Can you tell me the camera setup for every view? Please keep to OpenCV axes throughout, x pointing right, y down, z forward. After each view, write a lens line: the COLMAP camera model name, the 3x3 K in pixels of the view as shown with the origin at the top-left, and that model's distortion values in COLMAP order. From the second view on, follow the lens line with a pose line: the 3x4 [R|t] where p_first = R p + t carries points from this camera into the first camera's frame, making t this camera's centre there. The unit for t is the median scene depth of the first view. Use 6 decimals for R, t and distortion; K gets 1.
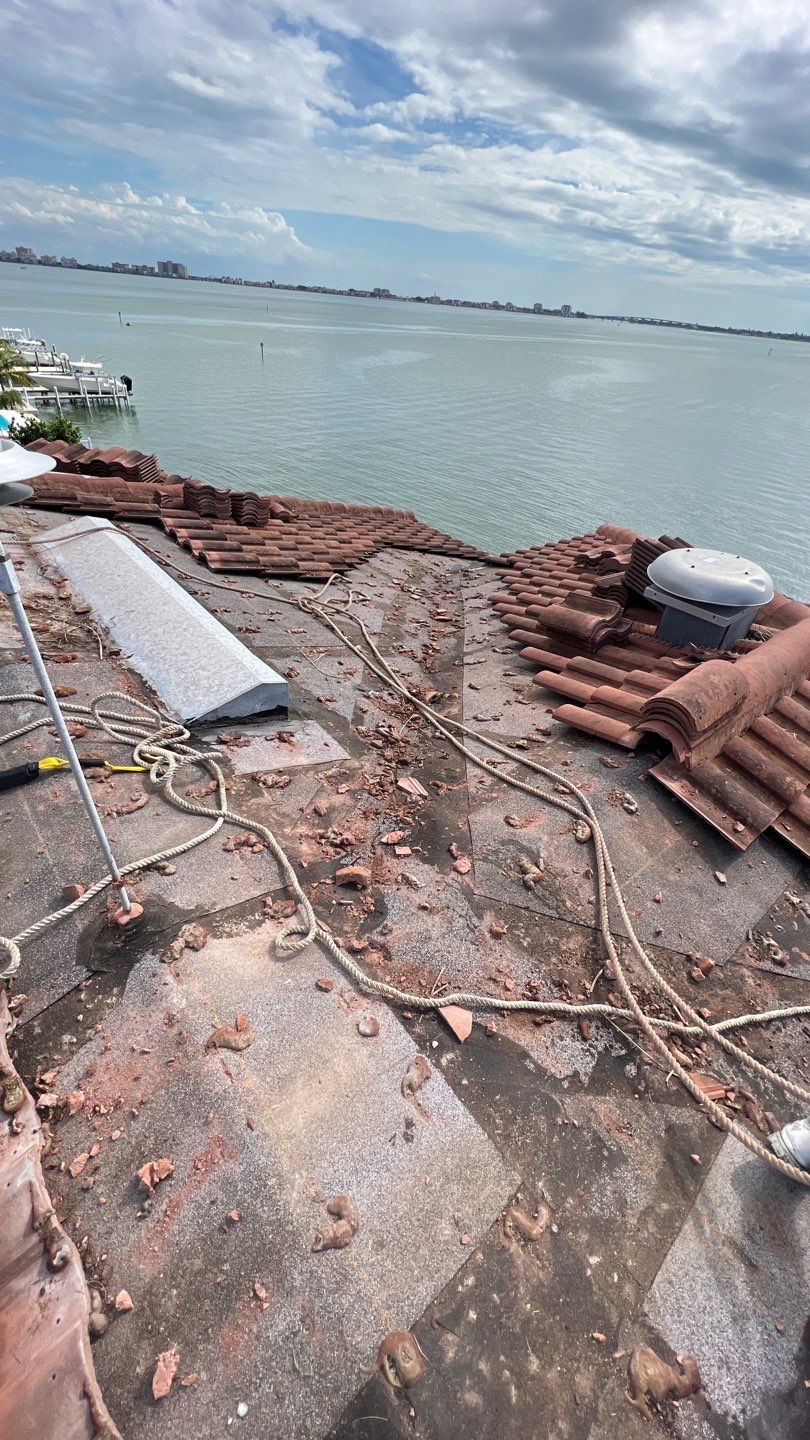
lens RADIAL K [[578.0, 0, 404.1], [0, 578.0, 719.9], [0, 0, 1]] dist [-0.004223, 0.001446]
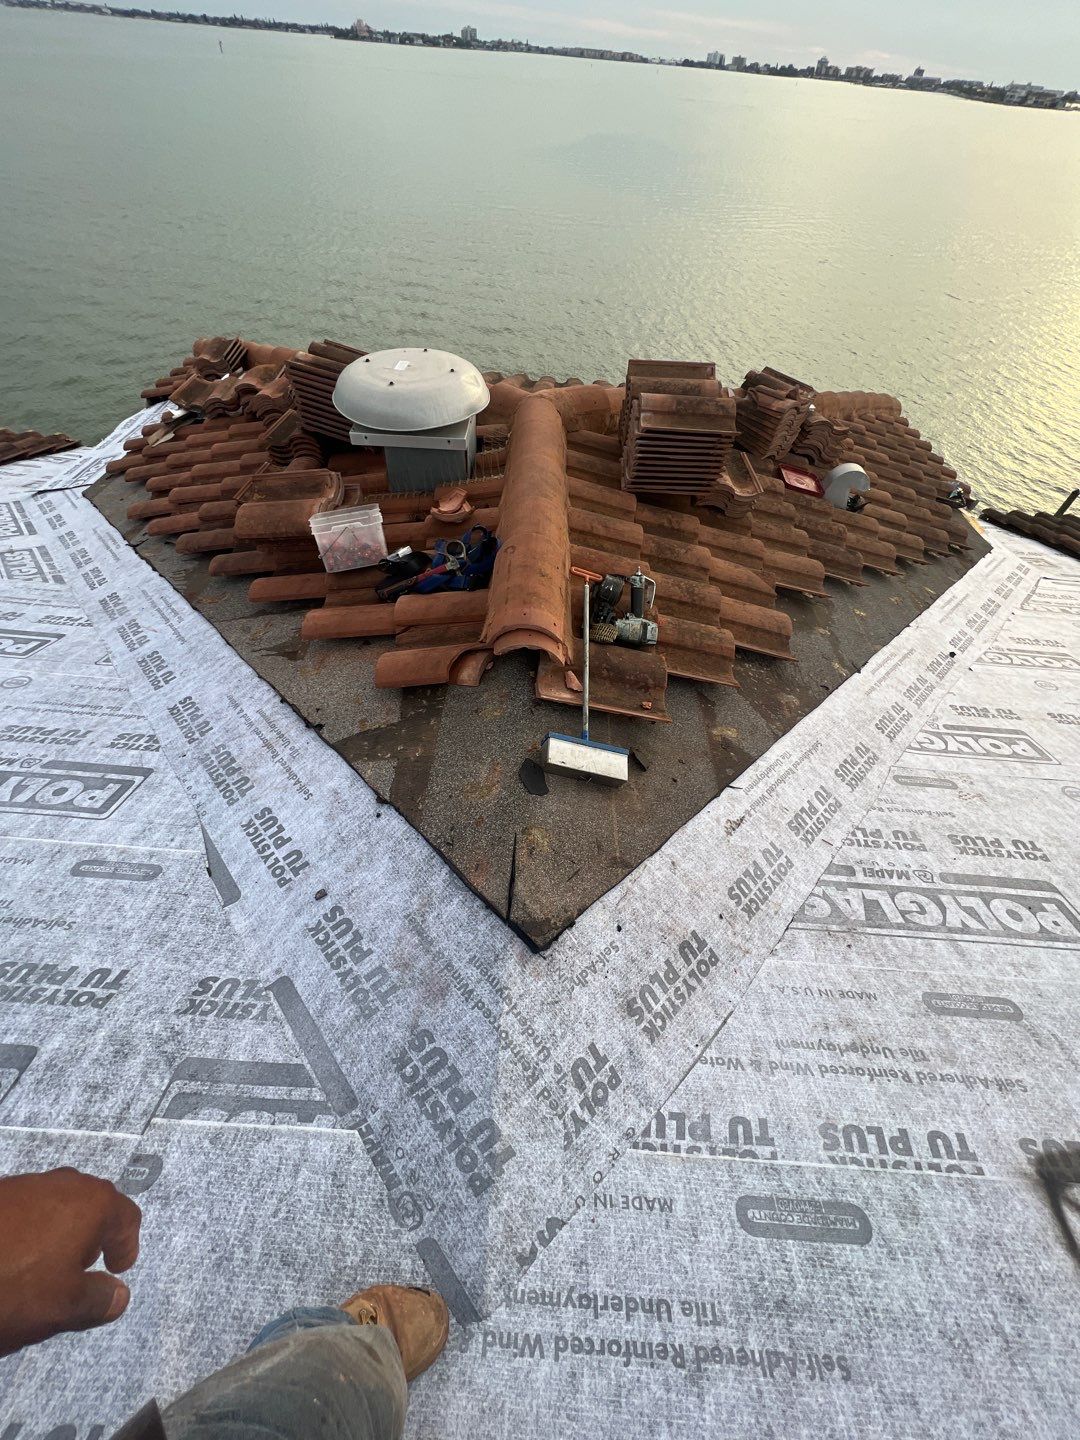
lens RADIAL K [[574.6, 0, 539.1], [0, 574.6, 723.7], [0, 0, 1]] dist [-0.002359, 0.000289]
pose [[0.669431, -0.591377, 0.449594, 0.025896], [0.433830, 0.802500, 0.409616, -0.082341], [-0.603037, -0.079162, 0.793776, 0.166583]]
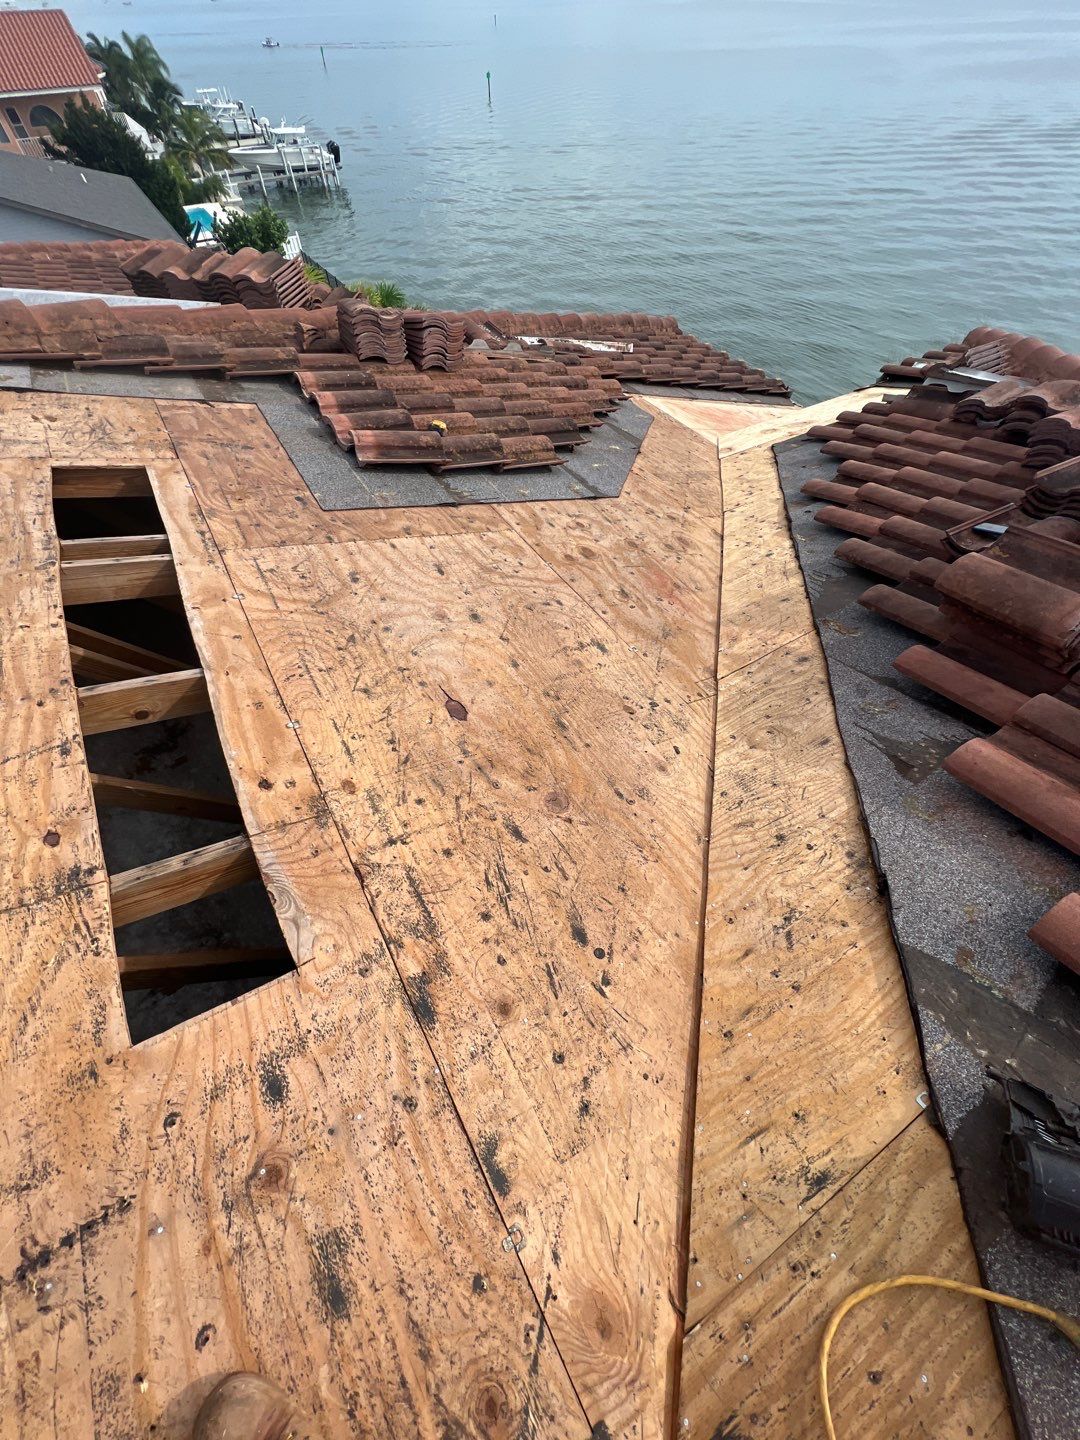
lens RADIAL K [[574.6, 0, 538.2], [0, 574.6, 718.9], [0, 0, 1]] dist [-0.002359, 0.000289]
pose [[0.985336, 0.052424, -0.162374, -0.020797], [-0.006190, 0.961987, 0.273024, -0.135655], [0.170514, -0.268015, 0.948205, 0.289478]]
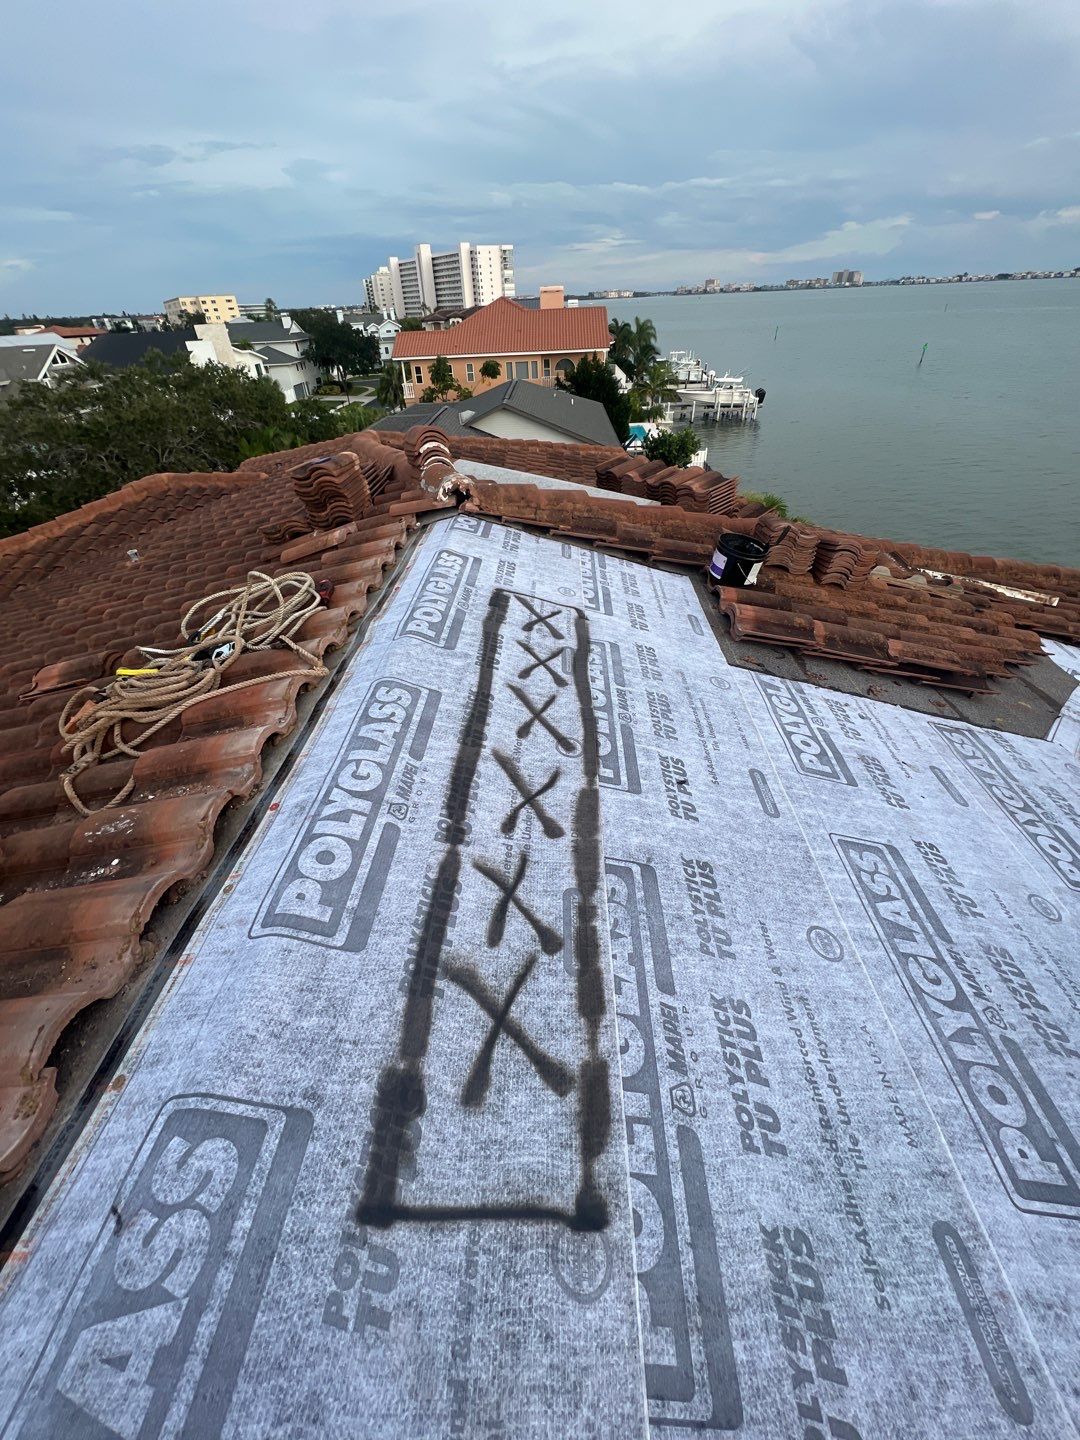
lens RADIAL K [[574.6, 0, 538.4], [0, 574.6, 718.1], [0, 0, 1]] dist [-0.002359, 0.000289]
pose [[0.750576, 0.295067, -0.591246, -0.083285], [-0.304714, 0.948505, 0.086531, -0.146727], [0.586332, 0.115213, 0.801836, 0.274735]]
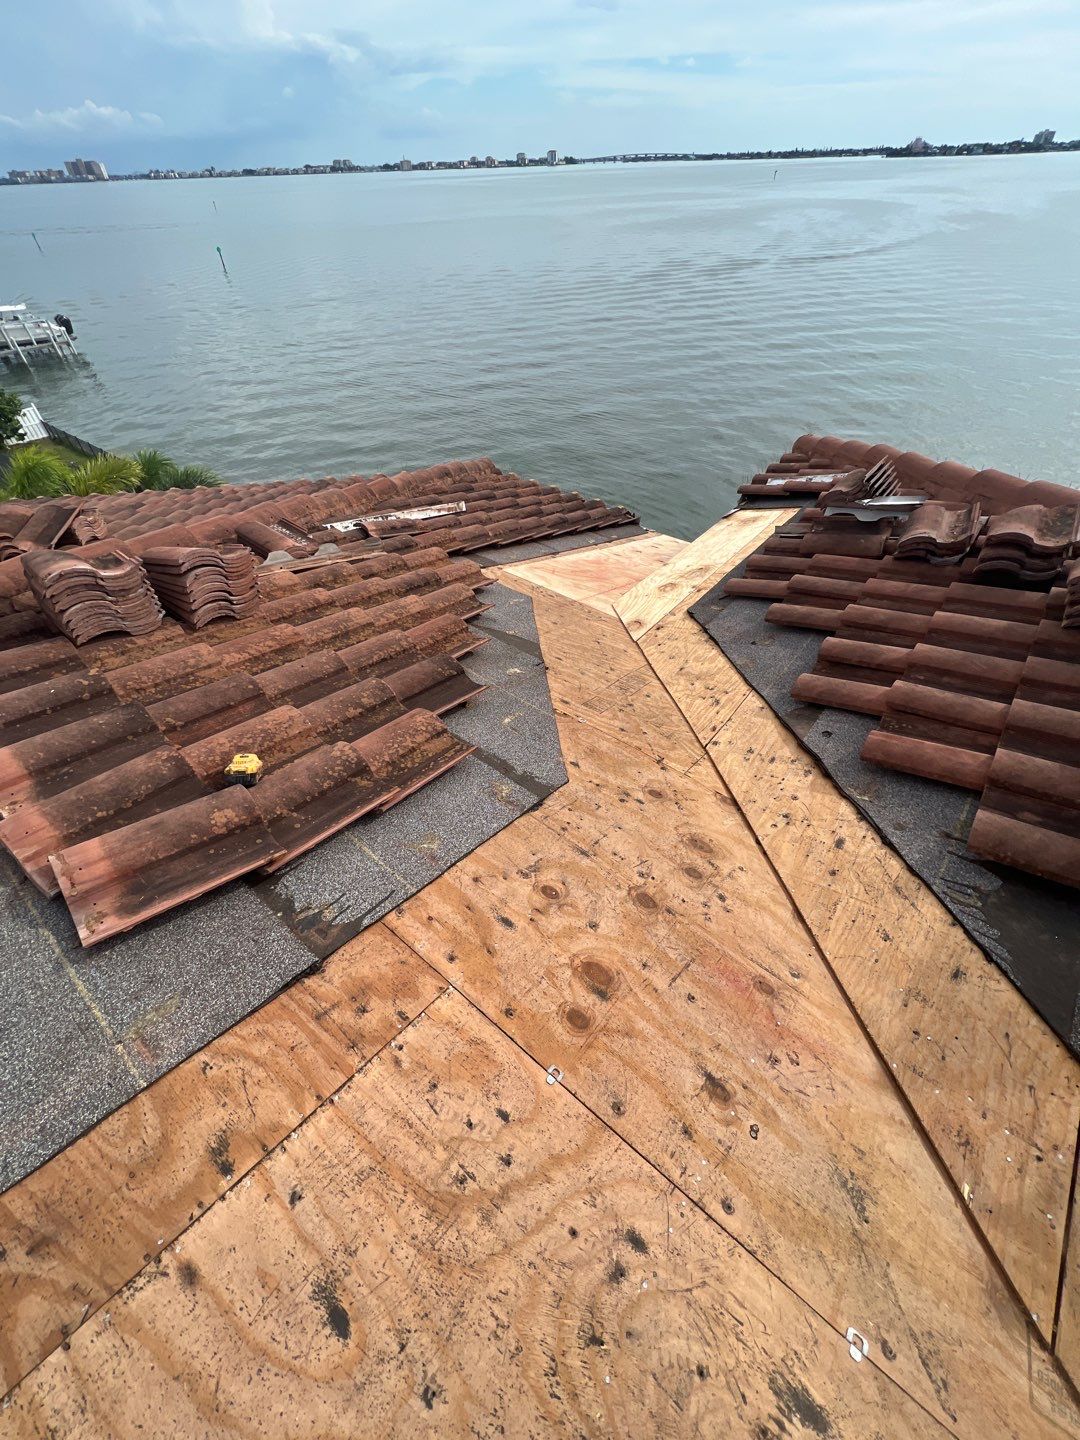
lens RADIAL K [[574.6, 0, 537.6], [0, 574.6, 720.1], [0, 0, 1]] dist [-0.002359, 0.000289]
pose [[0.973078, -0.217814, 0.075347, -0.086442], [0.204597, 0.966860, 0.152718, -0.294568], [-0.106114, -0.133191, 0.985393, 0.561684]]
